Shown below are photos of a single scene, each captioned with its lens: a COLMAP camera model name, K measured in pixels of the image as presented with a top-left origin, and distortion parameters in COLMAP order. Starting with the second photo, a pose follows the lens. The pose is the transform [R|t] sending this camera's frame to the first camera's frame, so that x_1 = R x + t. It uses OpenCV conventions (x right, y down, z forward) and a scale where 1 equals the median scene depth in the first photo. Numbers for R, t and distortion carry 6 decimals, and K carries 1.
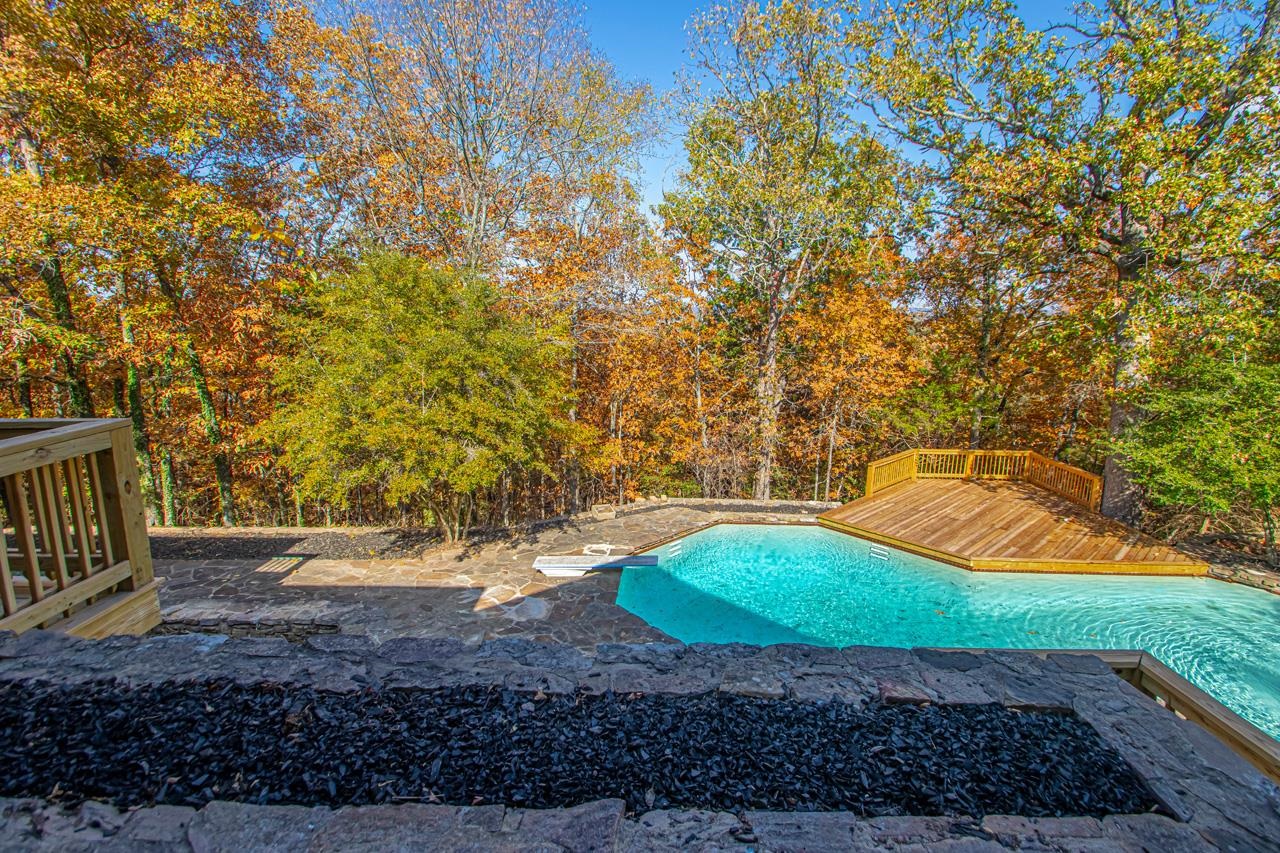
lens RADIAL K [[597.3, 0, 644.0], [0, 597.3, 427.0], [0, 0, 1]] dist [0.001769, -0.000690]
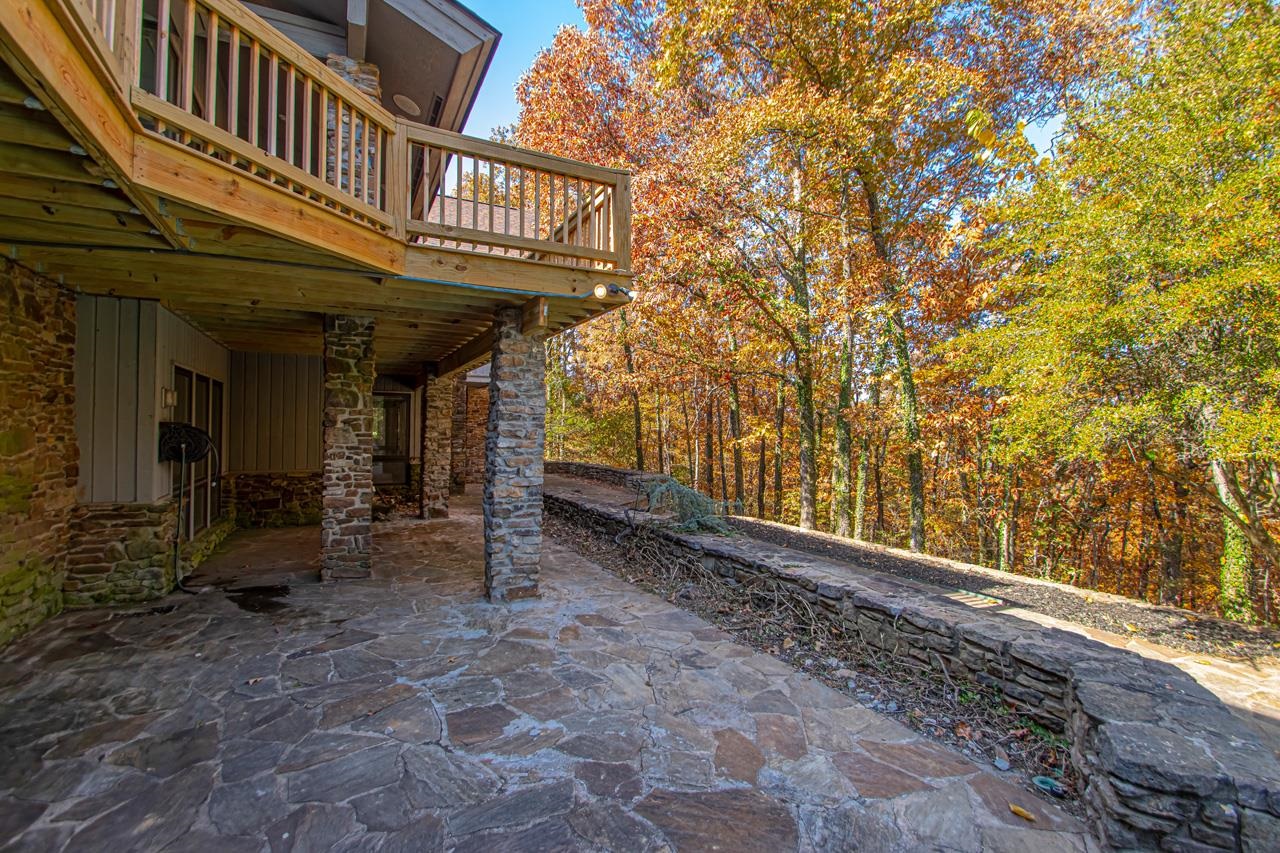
lens RADIAL K [[597.3, 0, 647.1], [0, 597.3, 422.1], [0, 0, 1]] dist [0.001769, -0.000690]
pose [[0.468901, -0.016066, -0.883105, -0.160975], [-0.162177, 0.981270, -0.103963, 0.140774], [0.868234, 0.191968, 0.457513, 0.301632]]
